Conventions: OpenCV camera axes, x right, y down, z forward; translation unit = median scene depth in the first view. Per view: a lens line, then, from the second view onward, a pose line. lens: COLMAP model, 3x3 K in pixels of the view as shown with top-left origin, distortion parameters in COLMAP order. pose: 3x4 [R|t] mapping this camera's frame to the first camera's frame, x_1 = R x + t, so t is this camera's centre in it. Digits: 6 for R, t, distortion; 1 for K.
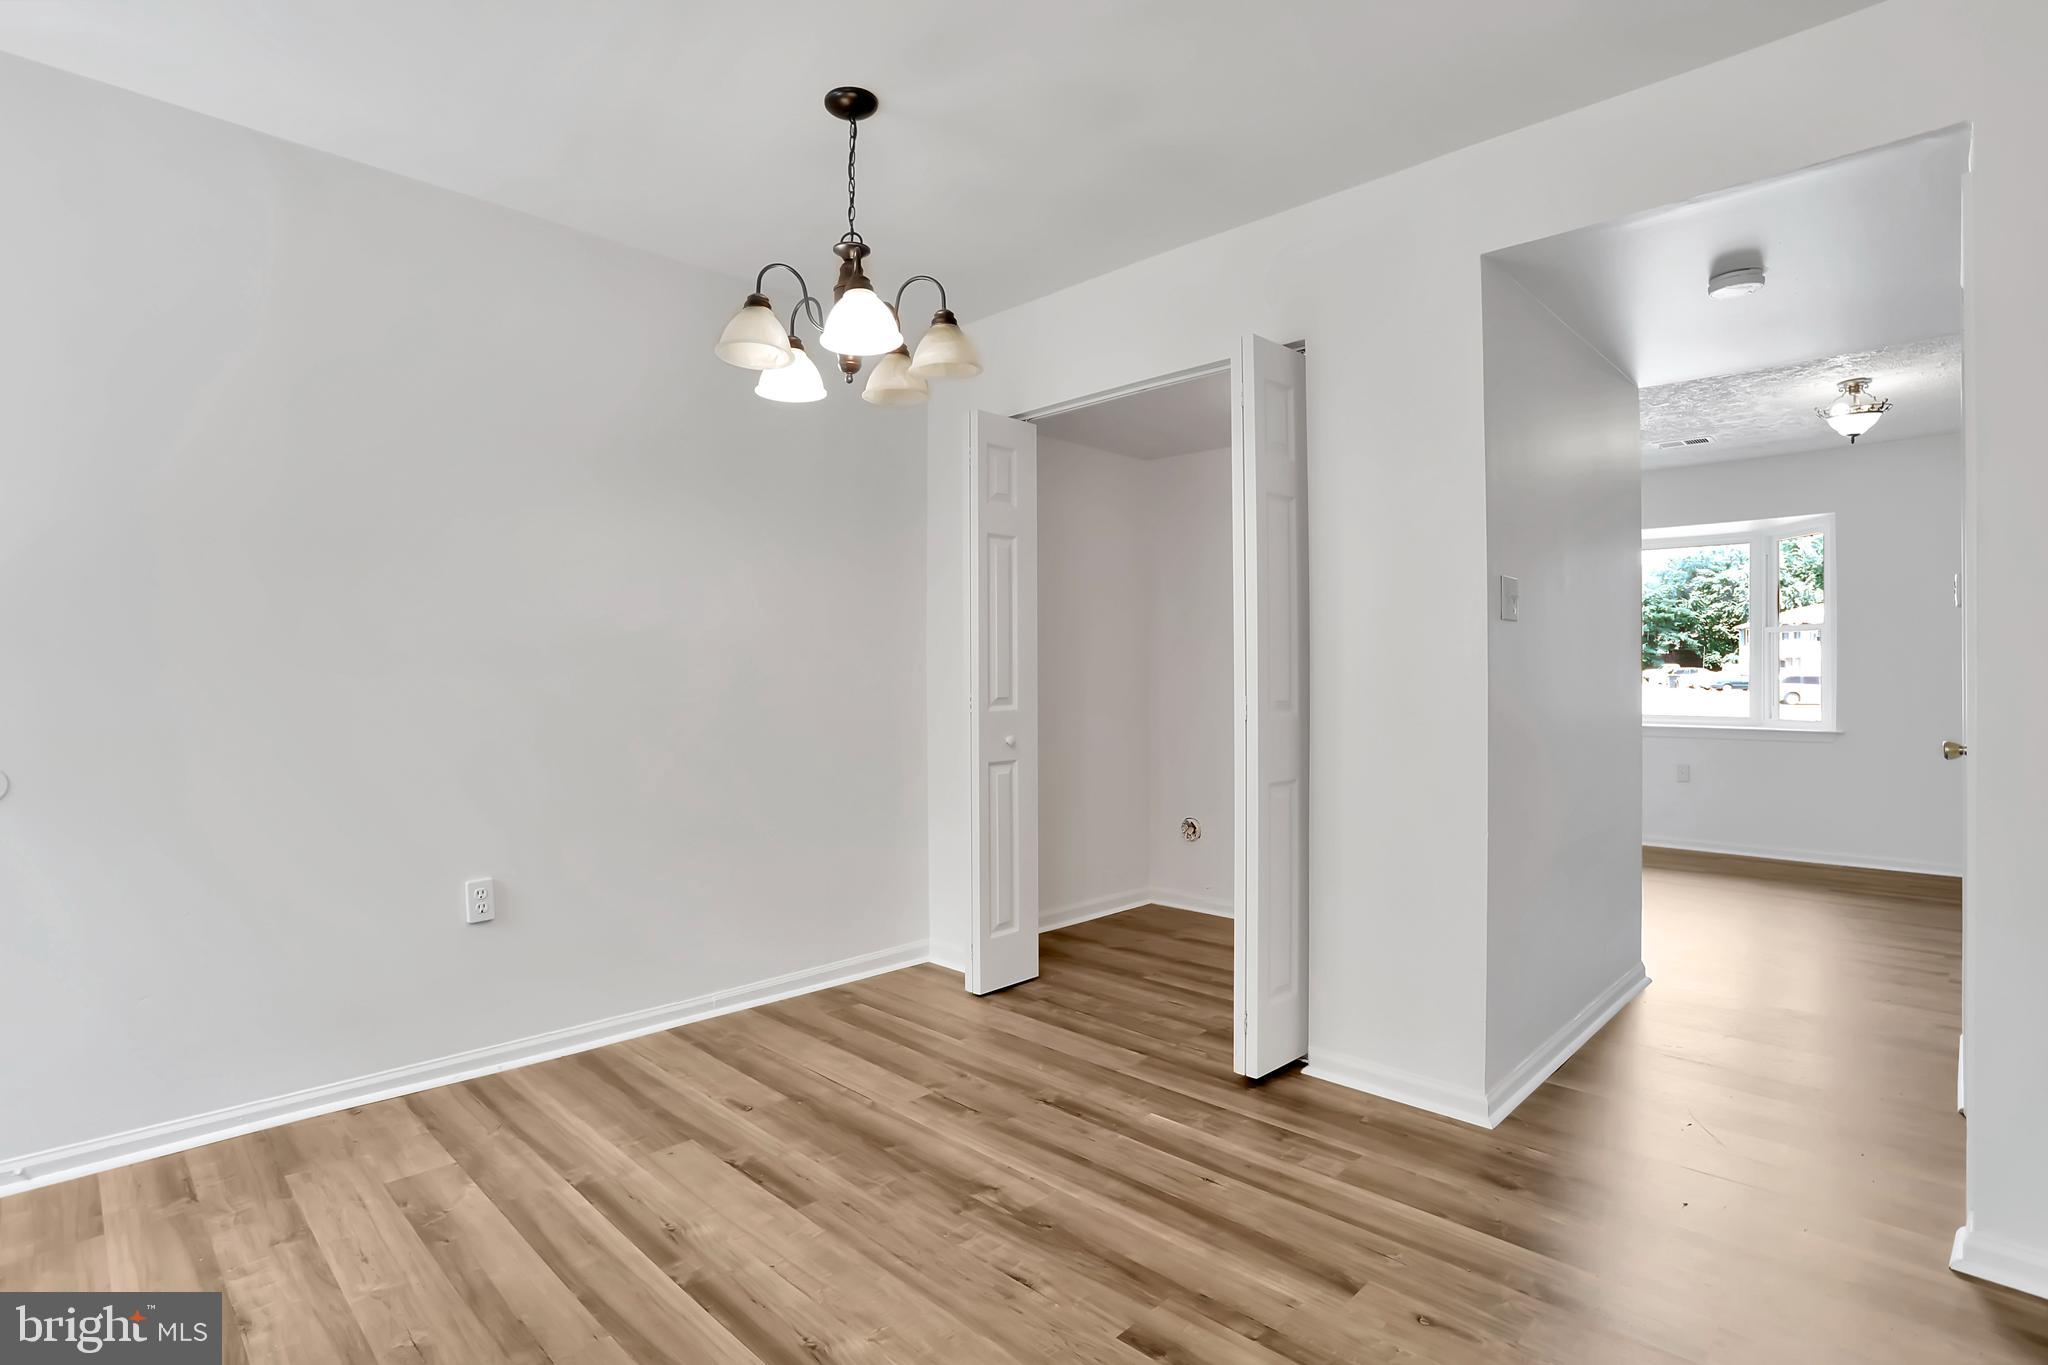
lens RADIAL K [[1008.6, 0, 1017.1], [0, 1008.6, 679.3], [0, 0, 1]] dist [-0.072422, 0.028031]
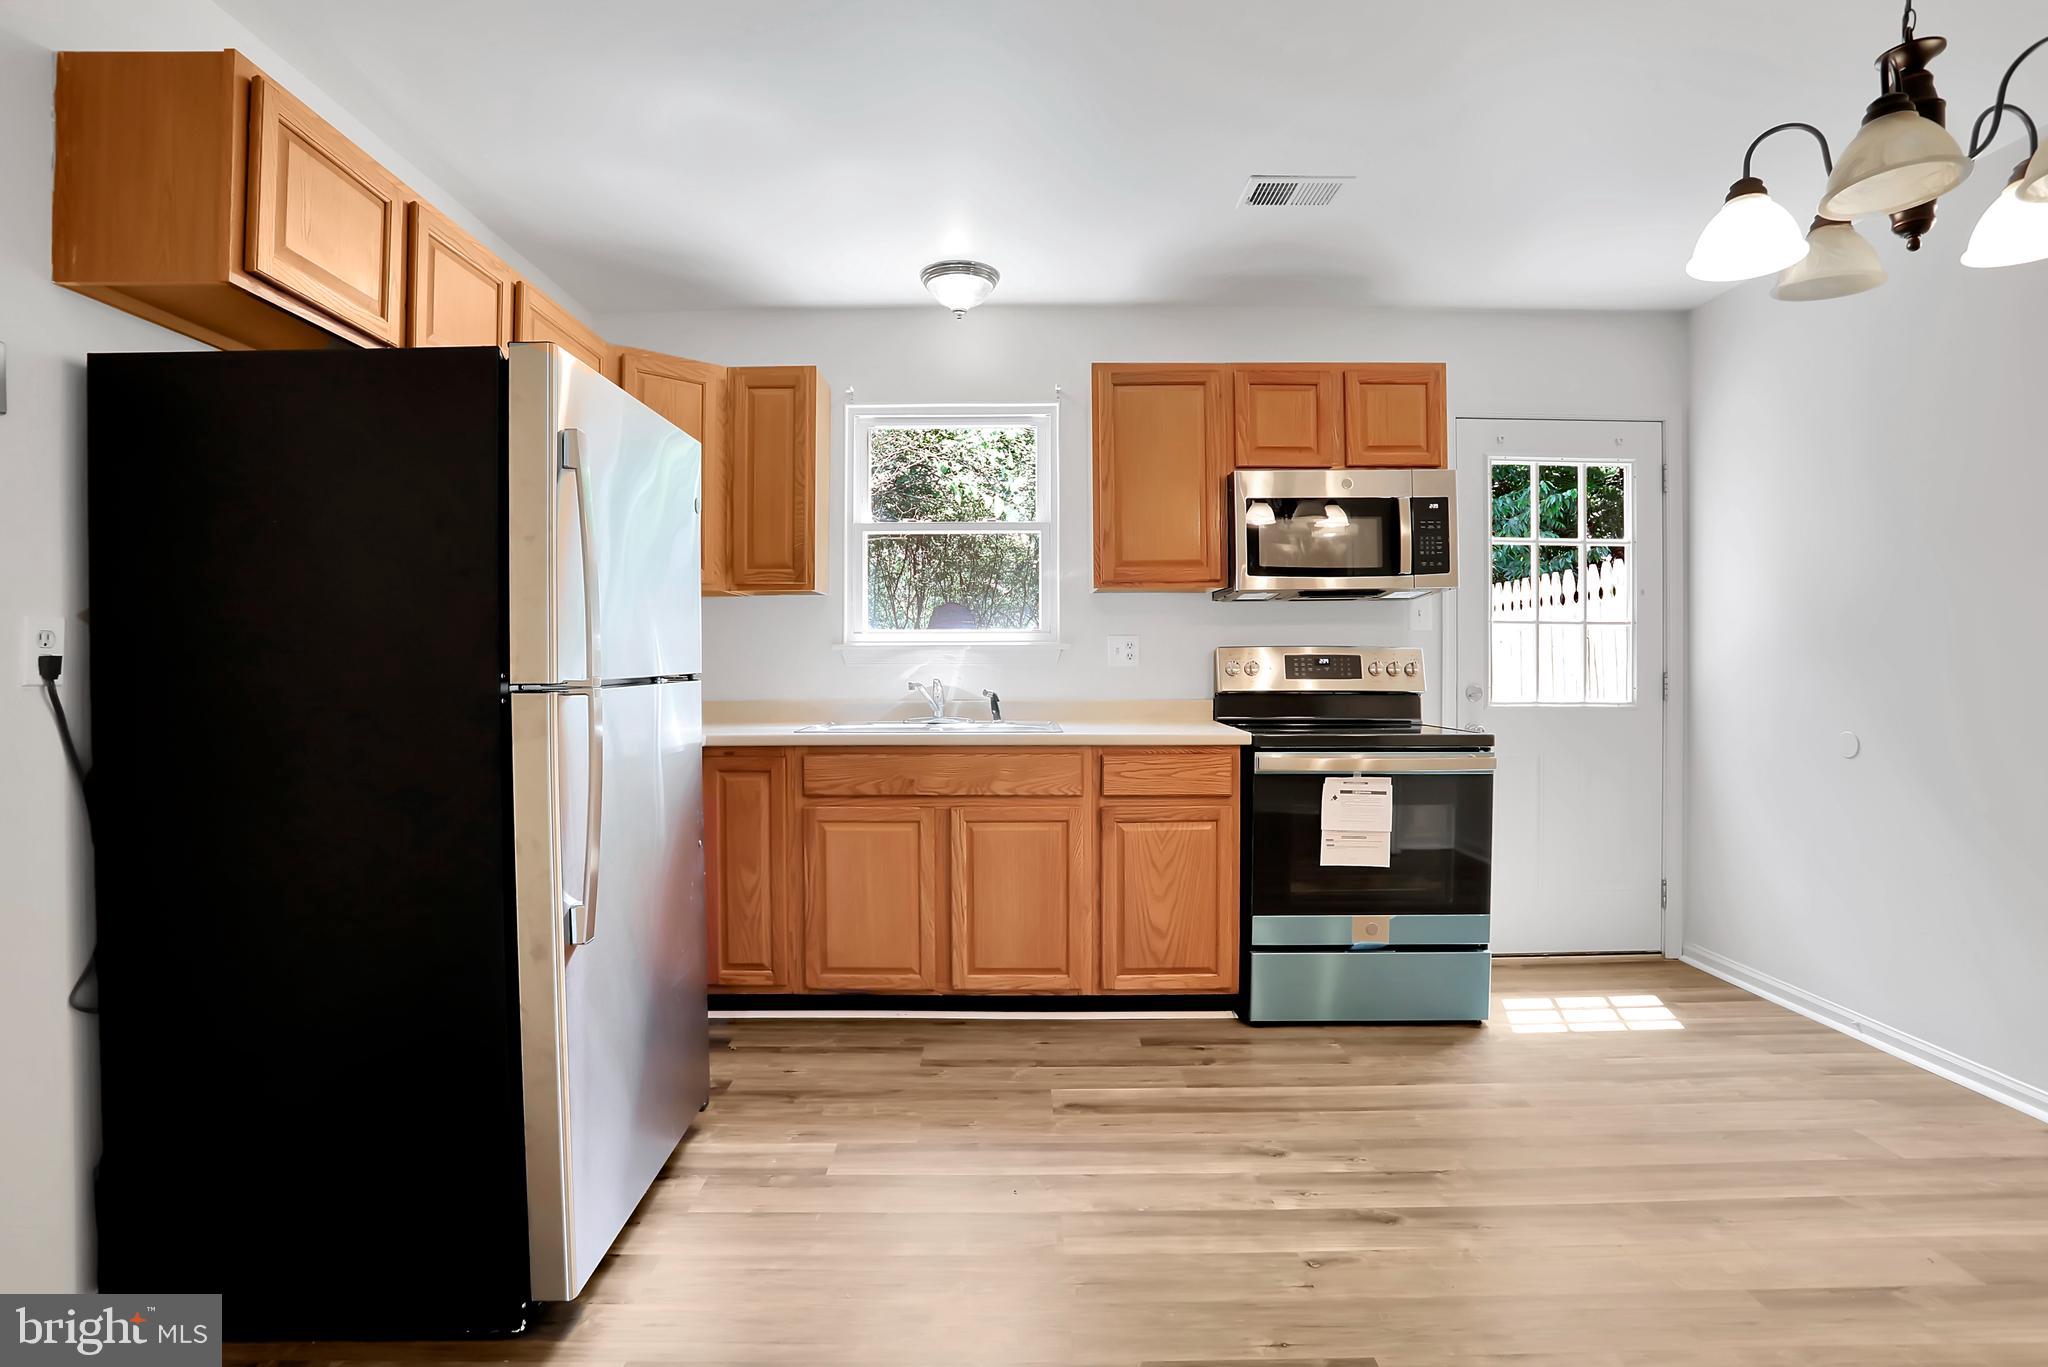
lens RADIAL K [[1008.6, 0, 1017.1], [0, 1008.6, 680.3], [0, 0, 1]] dist [-0.072422, 0.028031]
pose [[-0.708822, 0.016422, -0.705196, 0.722554], [0.006154, 0.999835, 0.017097, -0.013506], [0.705361, 0.007779, -0.708806, 1.013280]]
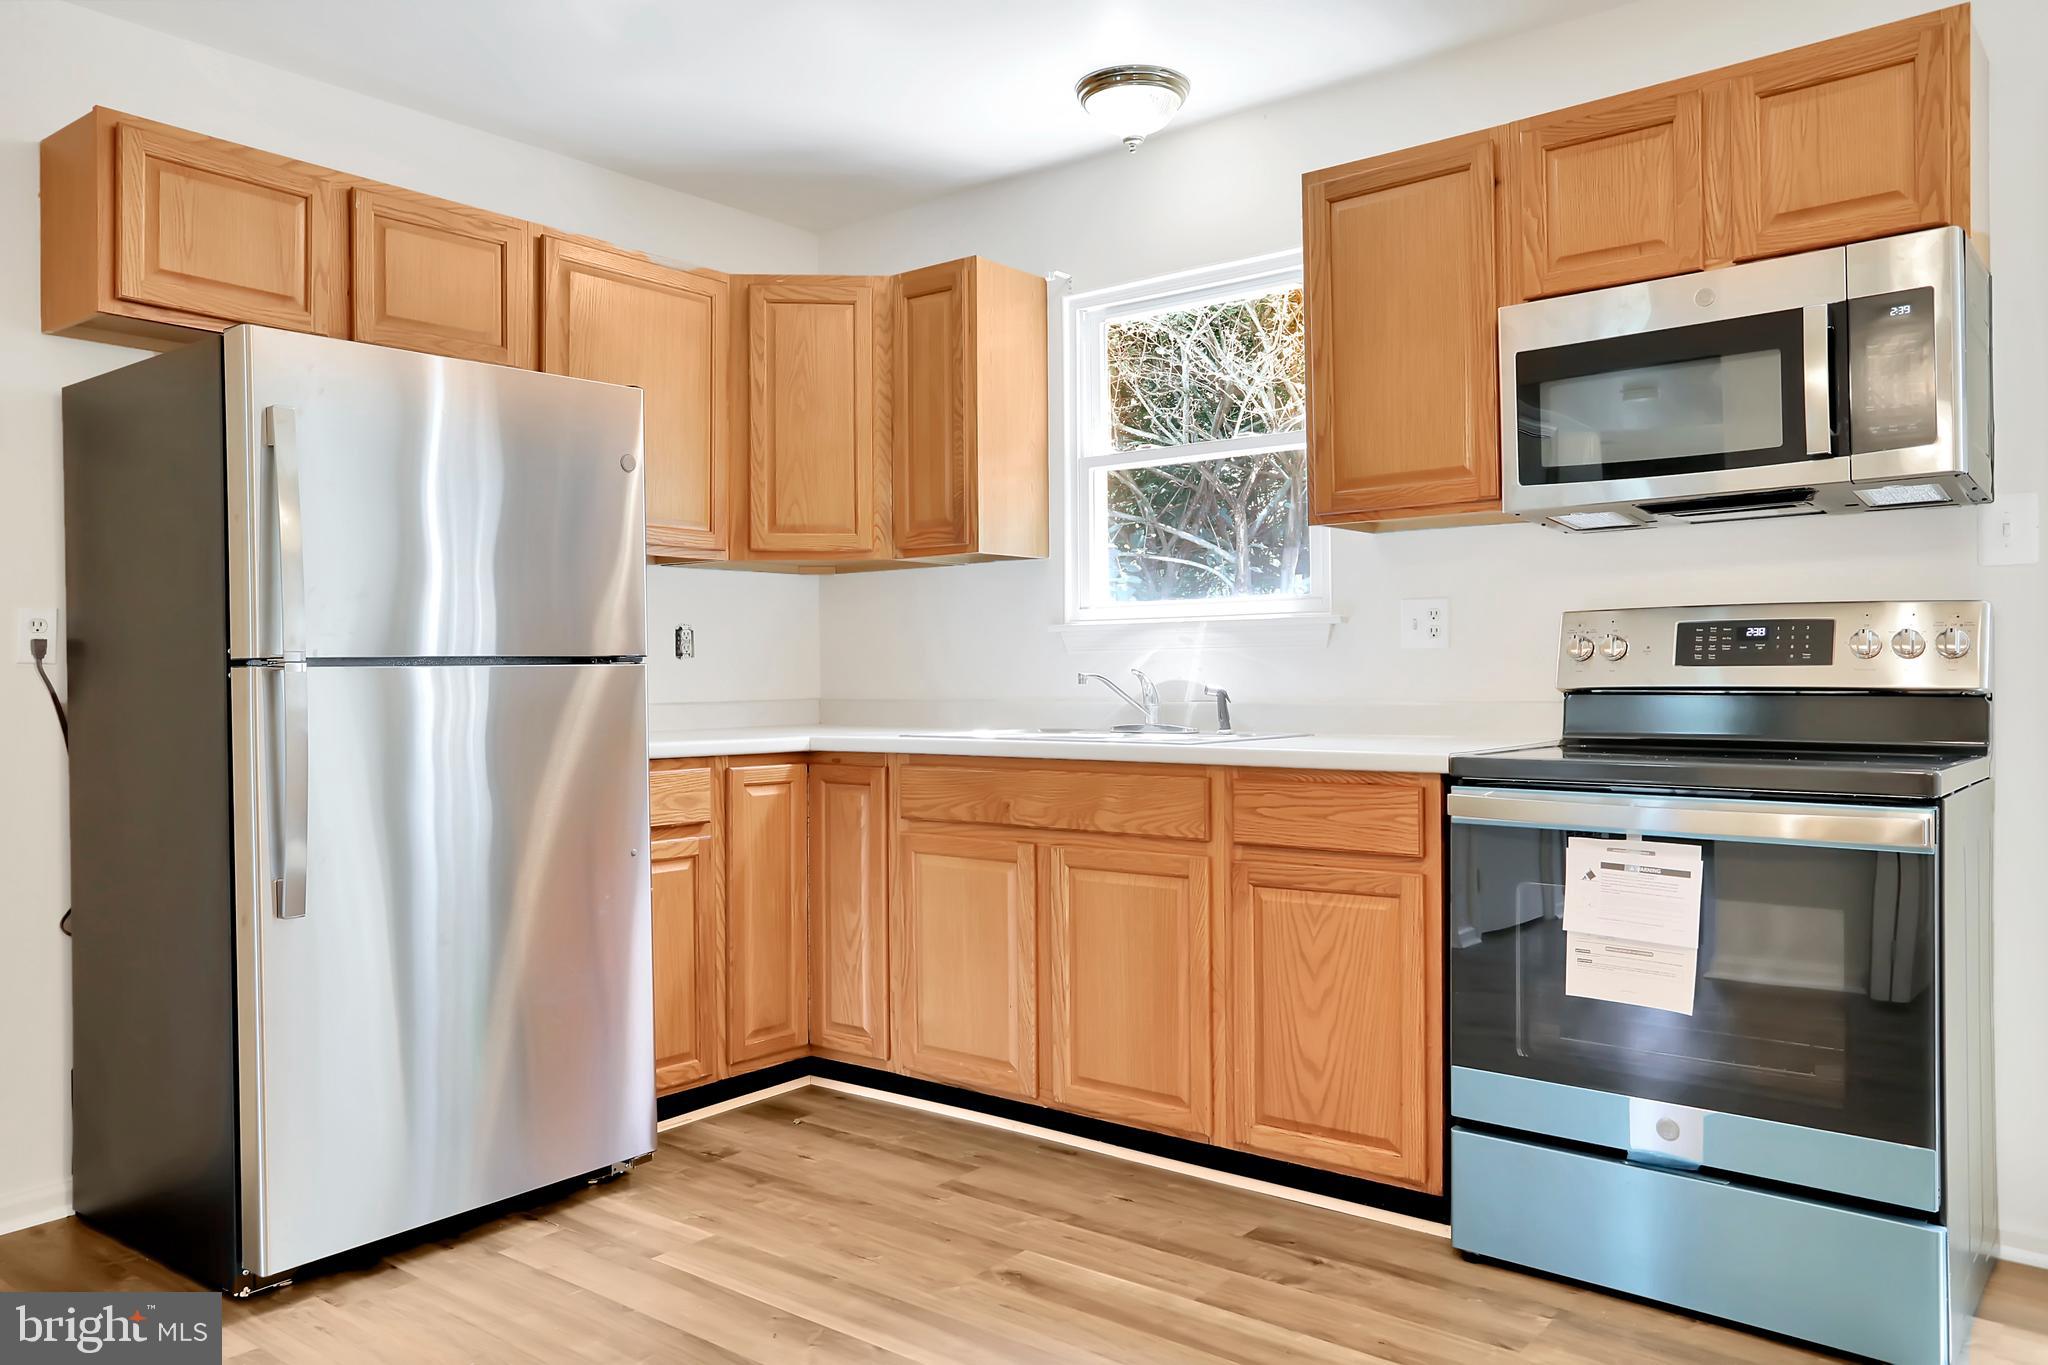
lens RADIAL K [[1478.9, 0, 1013.1], [0, 1478.9, 690.9], [0, 0, 1]] dist [-0.029832, 0.053046]
pose [[-0.994756, 0.010660, -0.101722, 0.024496], [0.009965, 0.999923, 0.007342, 0.020109], [0.101793, 0.006290, -0.994786, 1.398547]]
